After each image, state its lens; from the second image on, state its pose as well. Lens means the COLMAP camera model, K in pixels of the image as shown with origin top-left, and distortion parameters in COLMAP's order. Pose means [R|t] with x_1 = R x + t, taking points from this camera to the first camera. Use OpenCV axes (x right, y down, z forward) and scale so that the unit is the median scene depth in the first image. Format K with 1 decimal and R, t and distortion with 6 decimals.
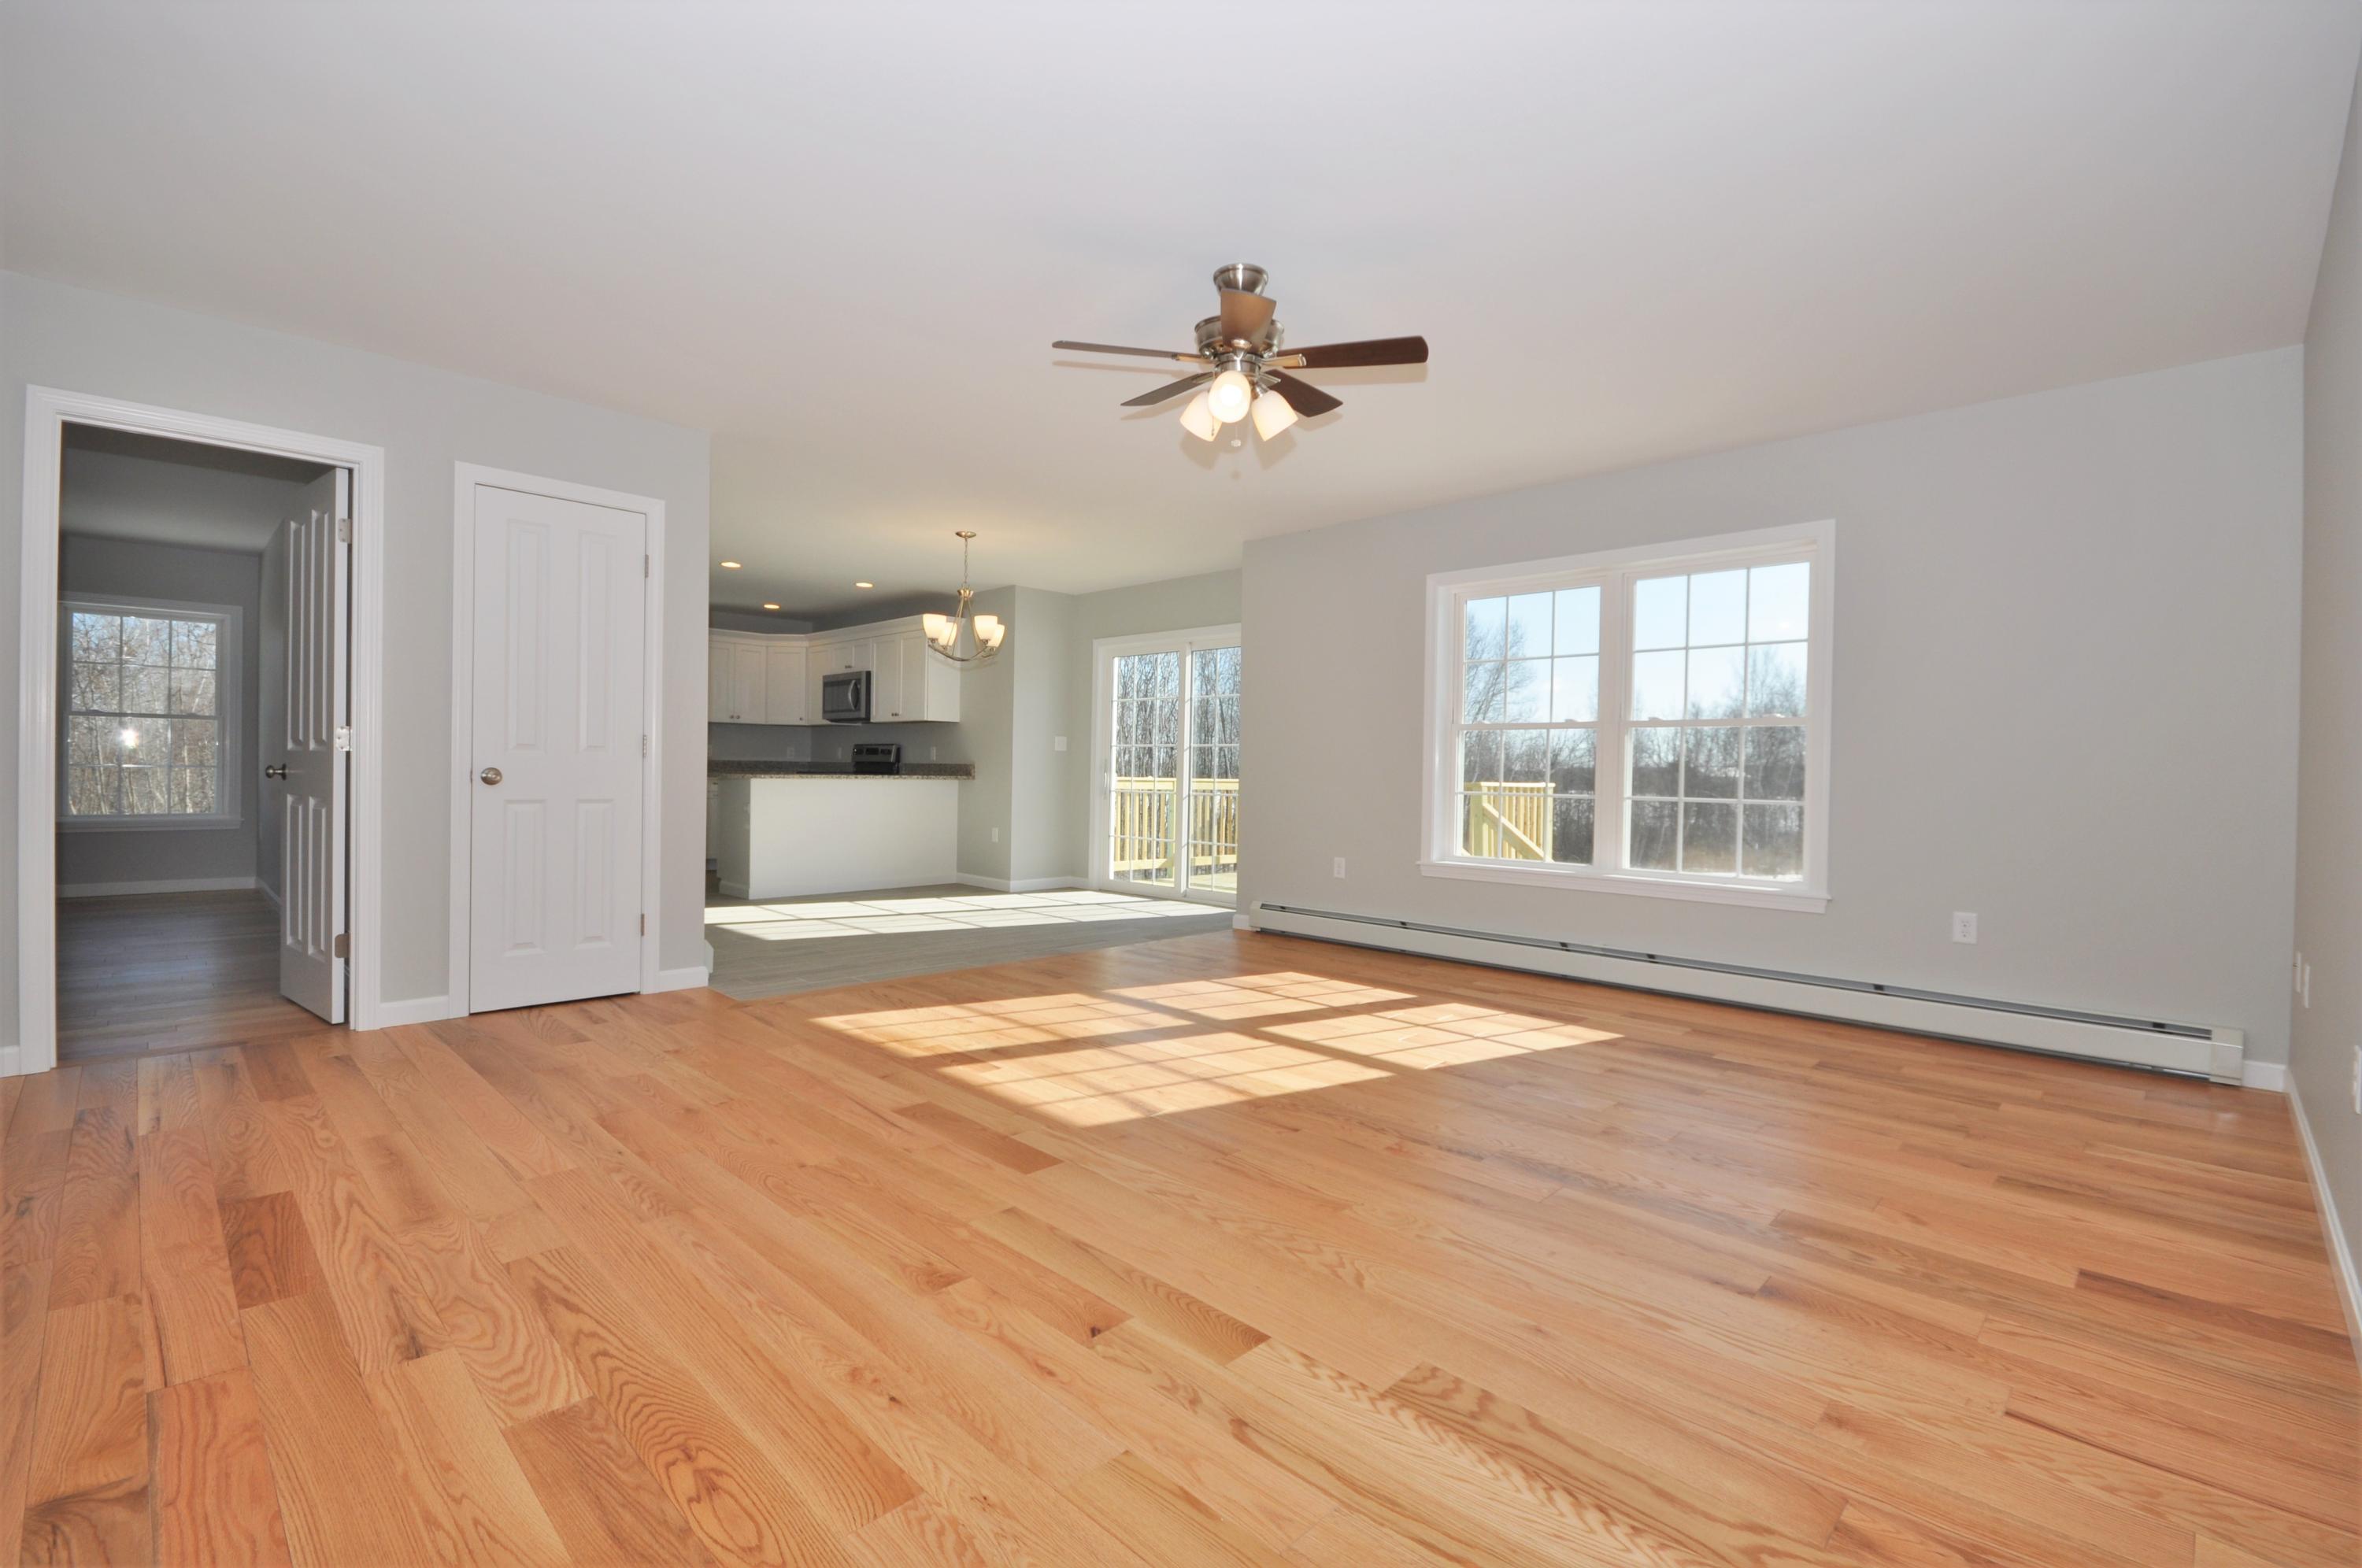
lens RADIAL K [[1058.8, 0, 1167.4], [0, 1058.8, 781.3], [0, 0, 1]] dist [-0.007114, -0.000229]
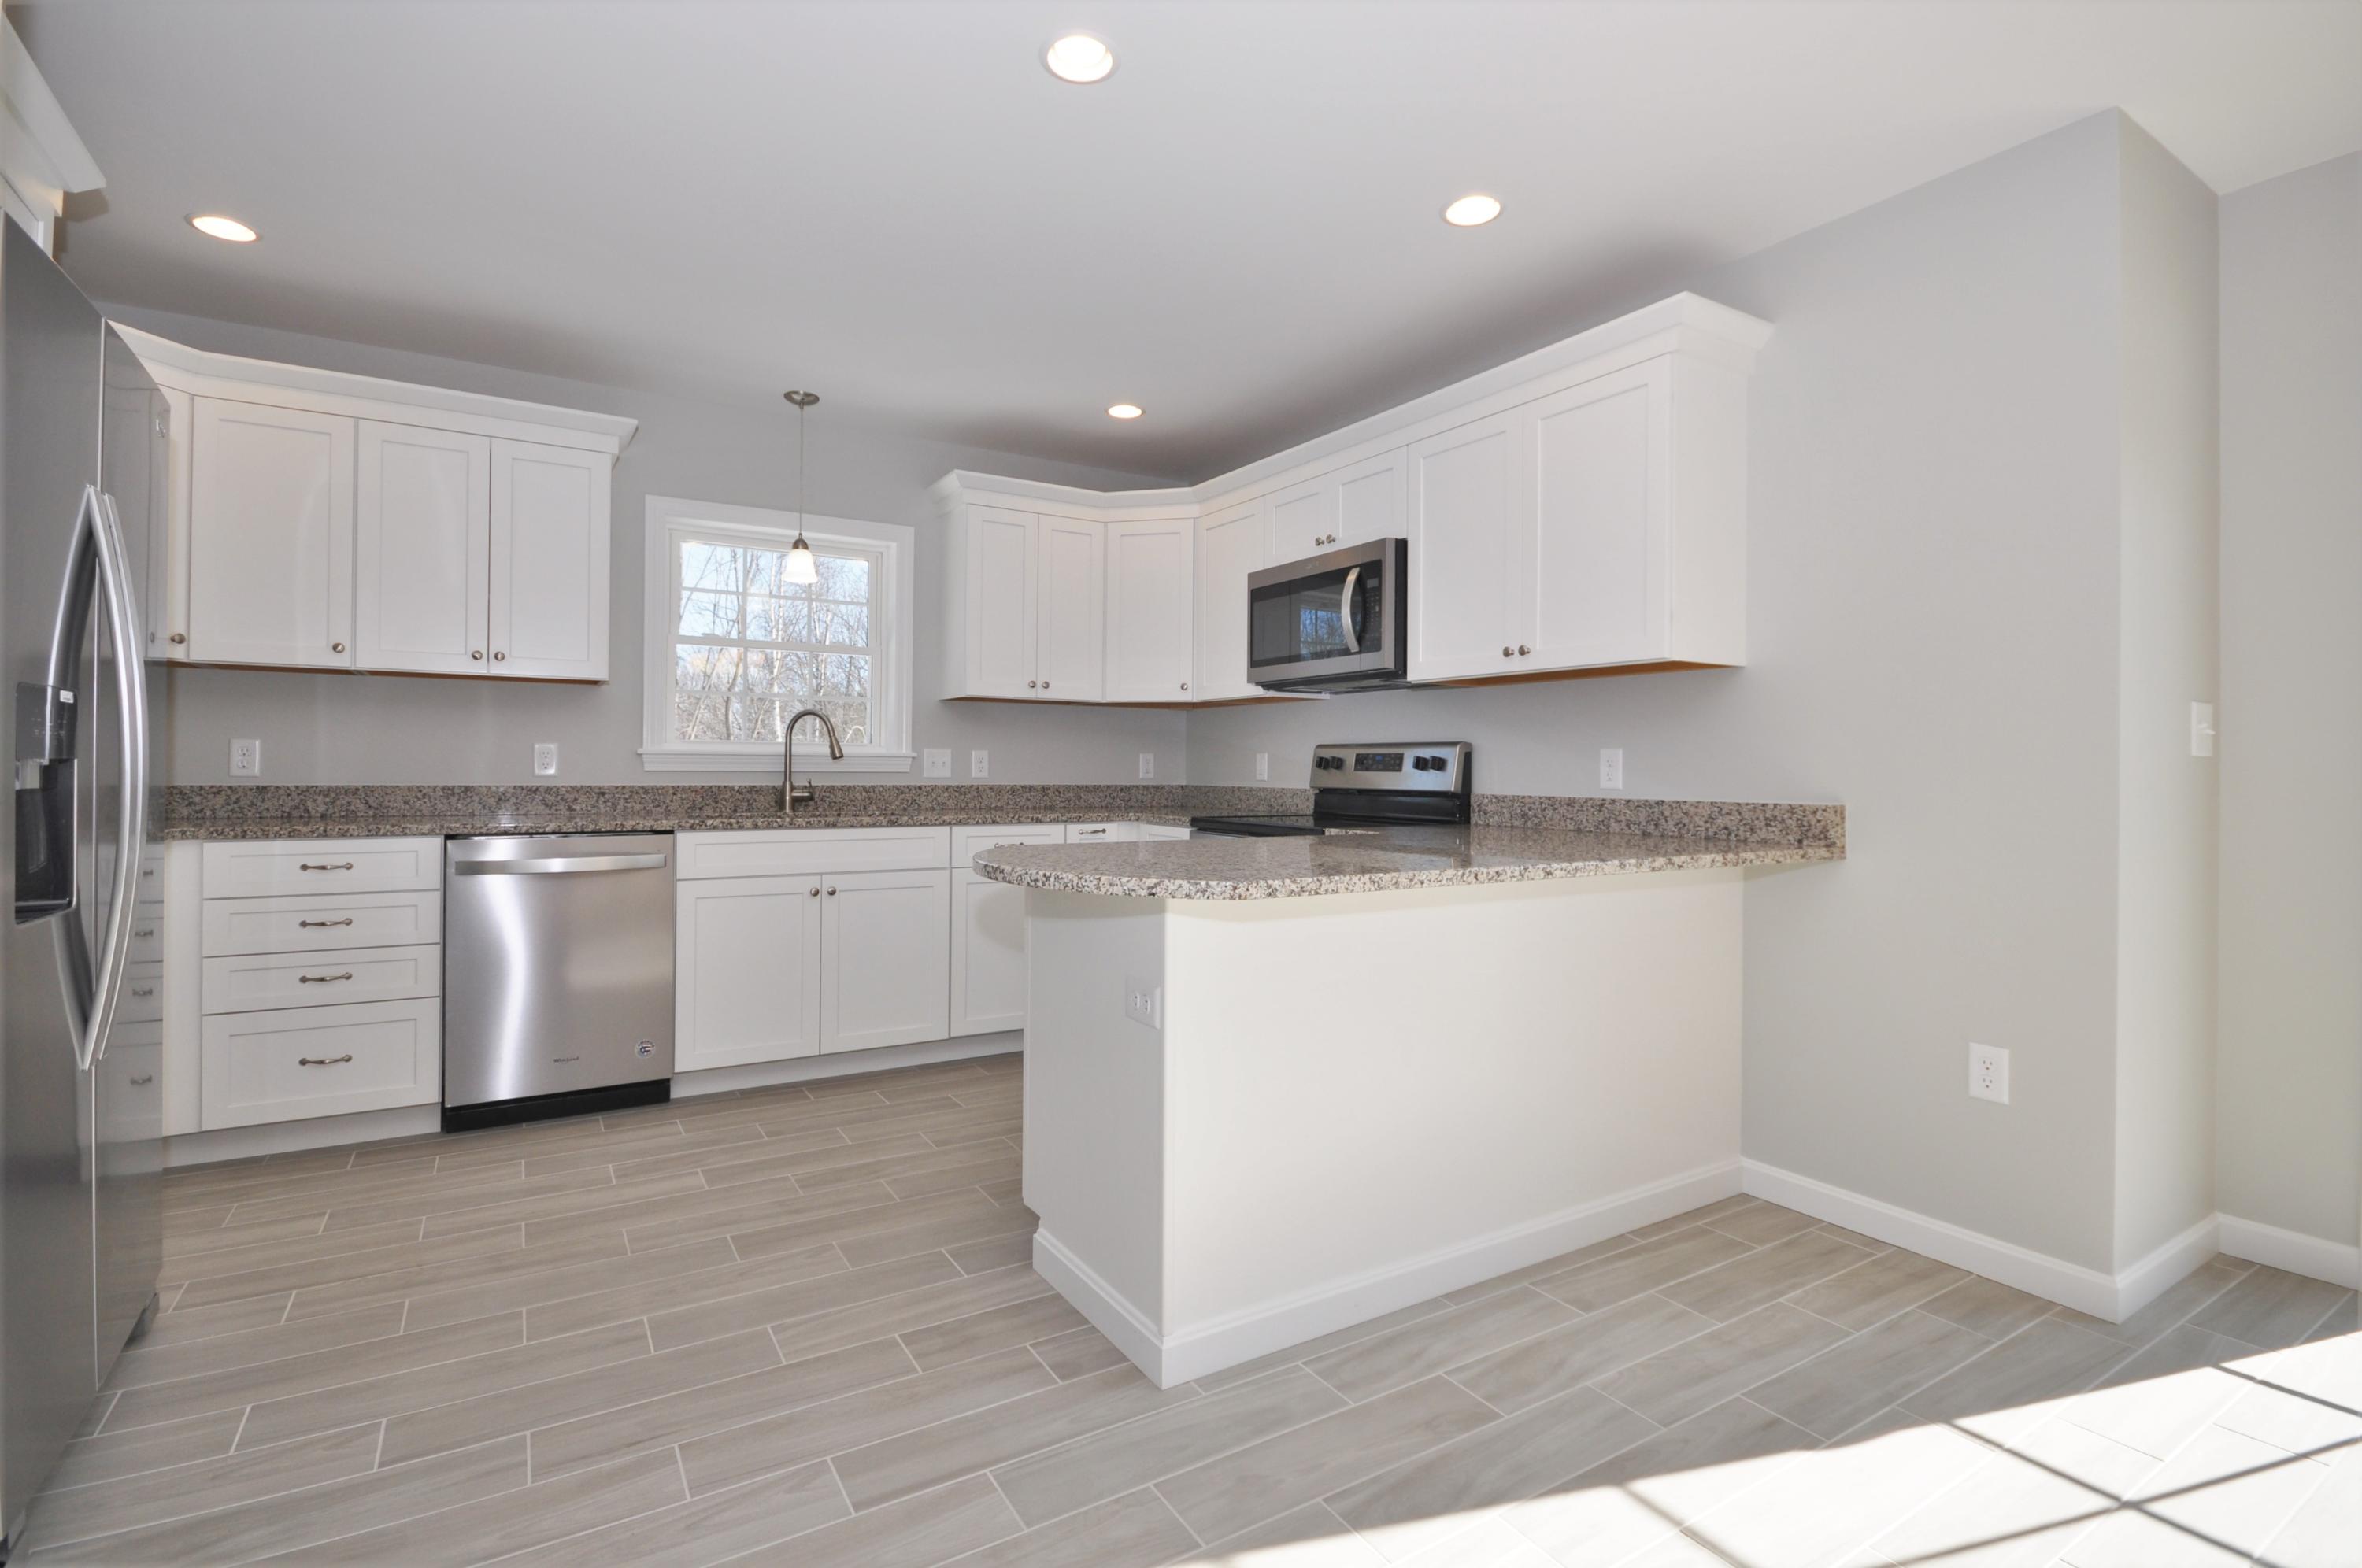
lens RADIAL K [[1096.1, 0, 1139.4], [0, 1096.1, 763.5], [0, 0, 1]] dist [-0.000173, -0.000024]
pose [[0.969602, -0.009418, -0.244507, -0.742240], [0.005038, 0.999816, -0.018536, -0.058648], [0.244637, 0.016740, 0.969470, 1.655556]]
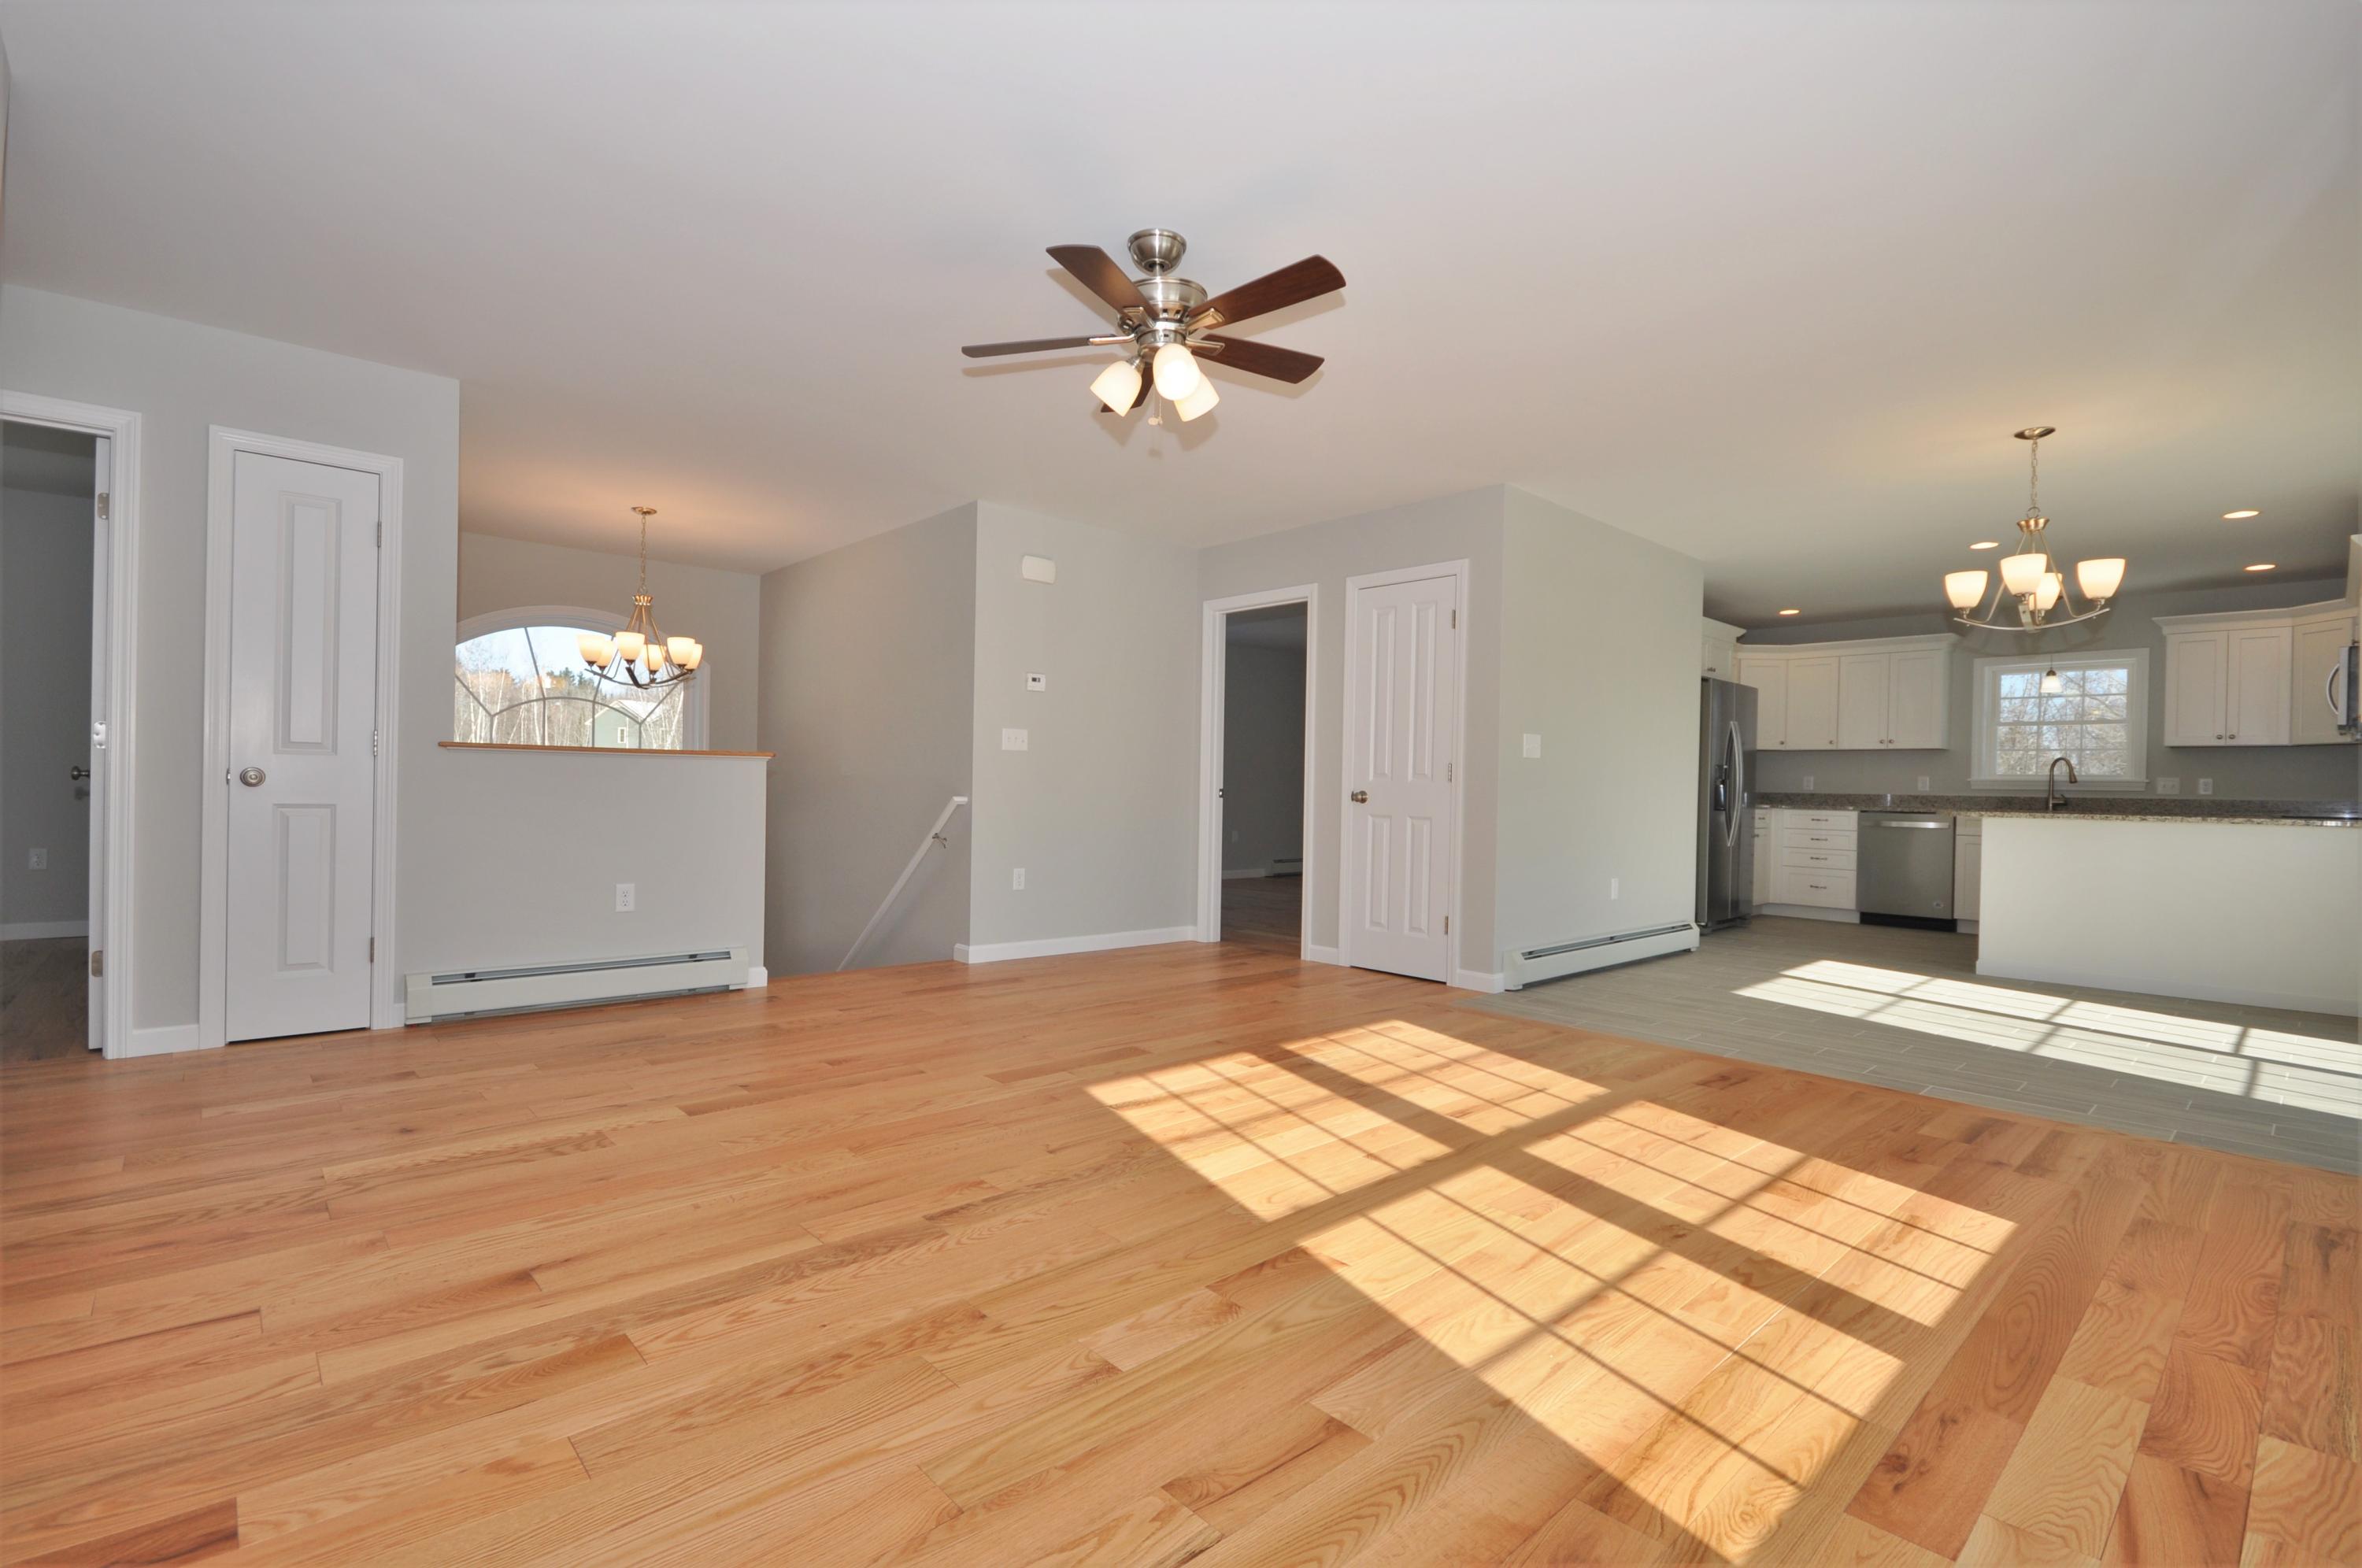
lens RADIAL K [[1058.8, 0, 1167.4], [0, 1058.8, 781.3], [0, 0, 1]] dist [-0.007114, -0.000229]
pose [[-0.056953, -0.019669, -0.998183, 0.922269], [-0.032921, 0.999299, -0.017813, 0.010222], [0.997834, 0.031847, -0.057560, 0.991101]]
